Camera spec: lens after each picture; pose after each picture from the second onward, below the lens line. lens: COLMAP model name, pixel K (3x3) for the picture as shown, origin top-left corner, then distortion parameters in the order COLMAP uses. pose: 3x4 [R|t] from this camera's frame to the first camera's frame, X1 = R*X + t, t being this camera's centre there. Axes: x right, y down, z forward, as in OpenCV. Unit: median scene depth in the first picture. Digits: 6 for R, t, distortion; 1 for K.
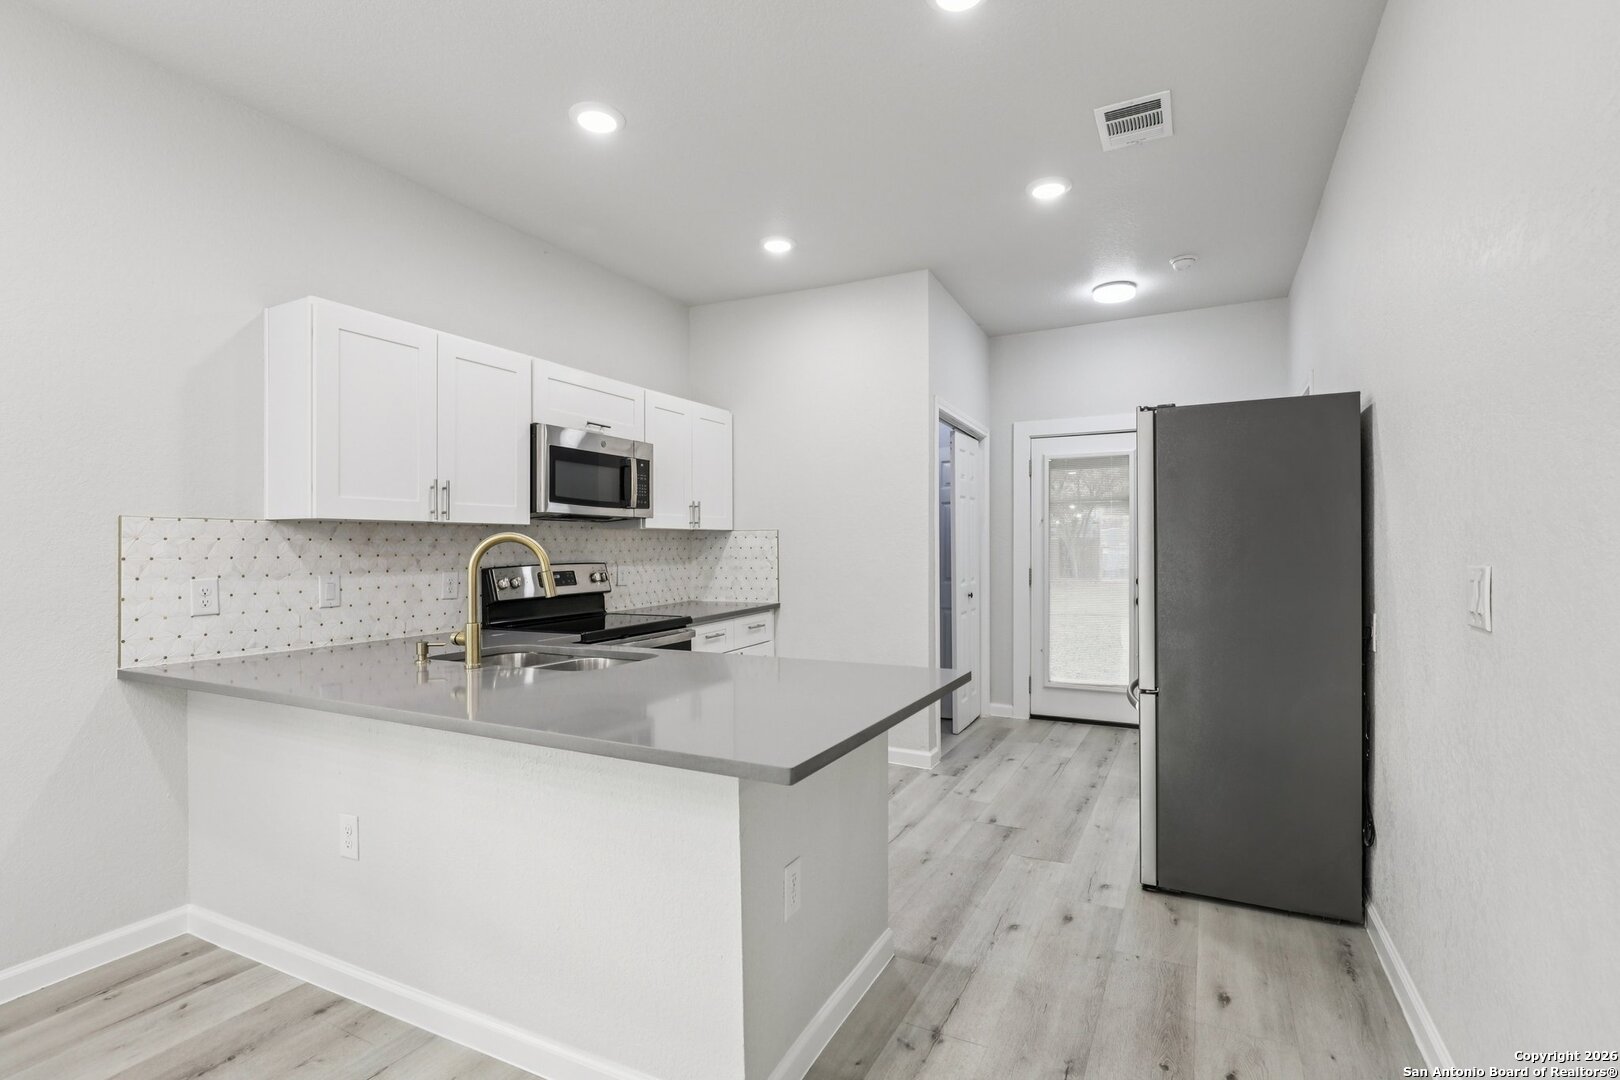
lens RADIAL K [[763.1, 0, 819.9], [0, 763.1, 540.1], [0, 0, 1]] dist [0.001867, 0.000810]
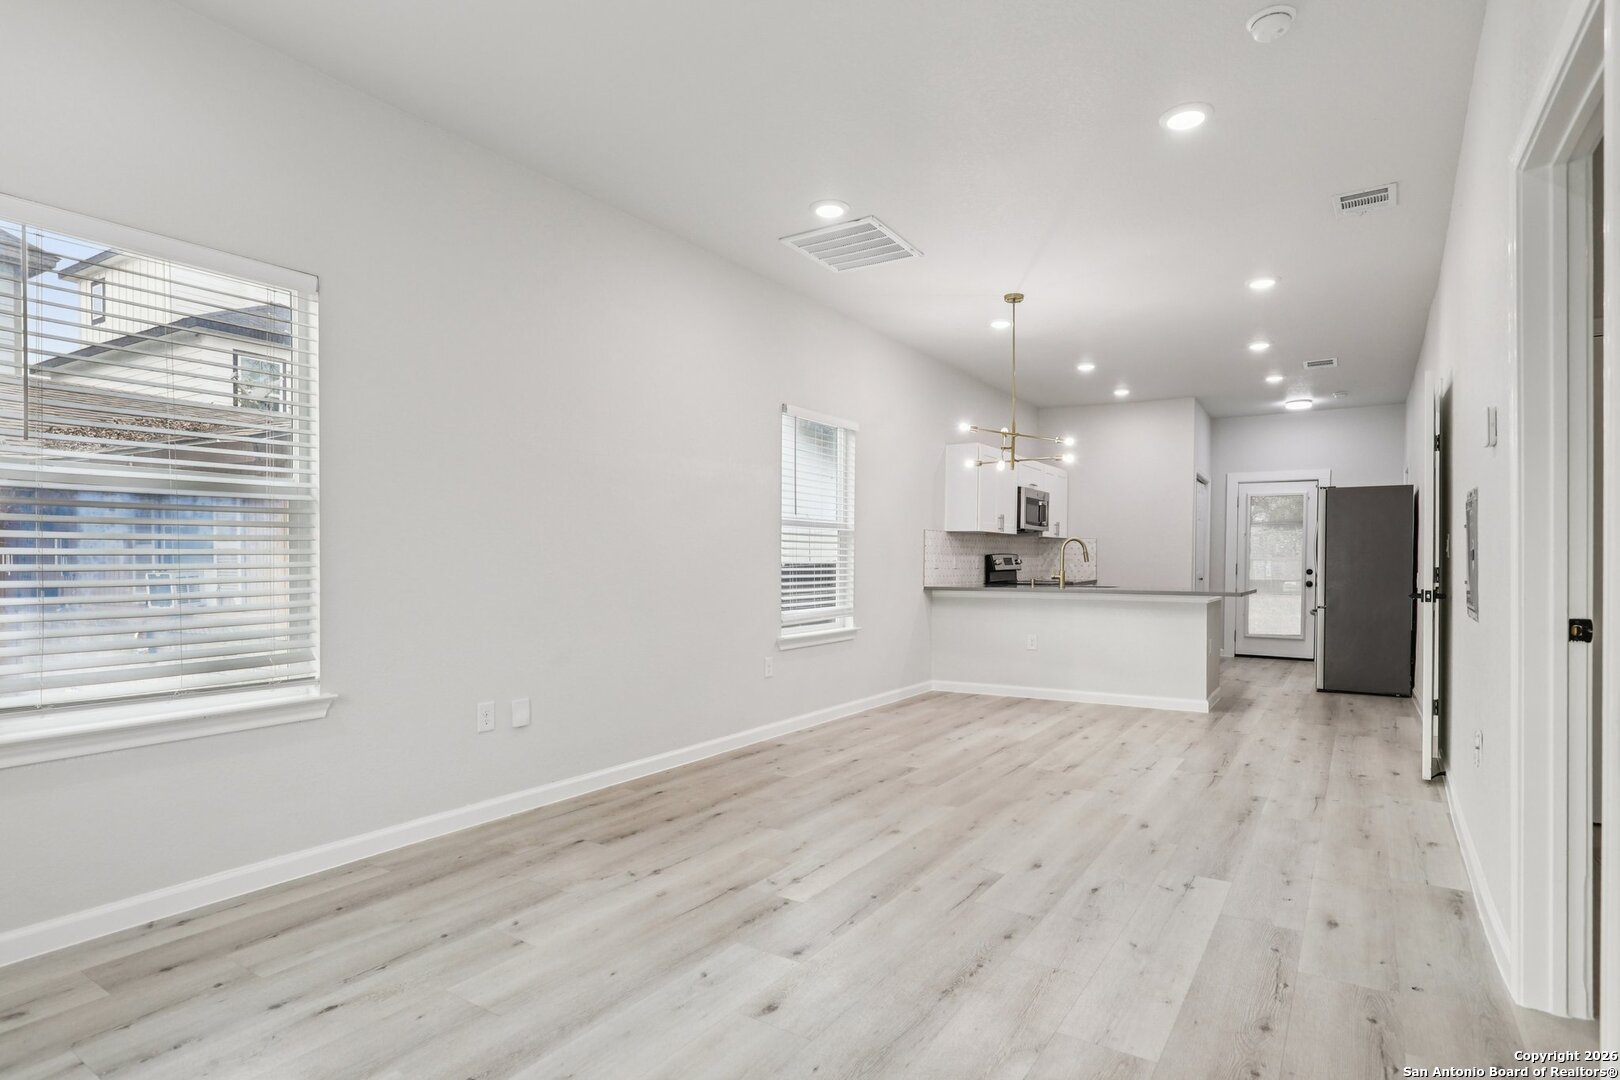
lens RADIAL K [[826.4, 0, 823.9], [0, 826.4, 563.6], [0, 0, 1]] dist [-0.007496, 0.000591]
pose [[0.993961, 0.012711, -0.108993, -0.581348], [-0.011170, 0.999829, 0.014736, 0.029779], [0.109161, -0.013429, 0.993933, -1.200332]]
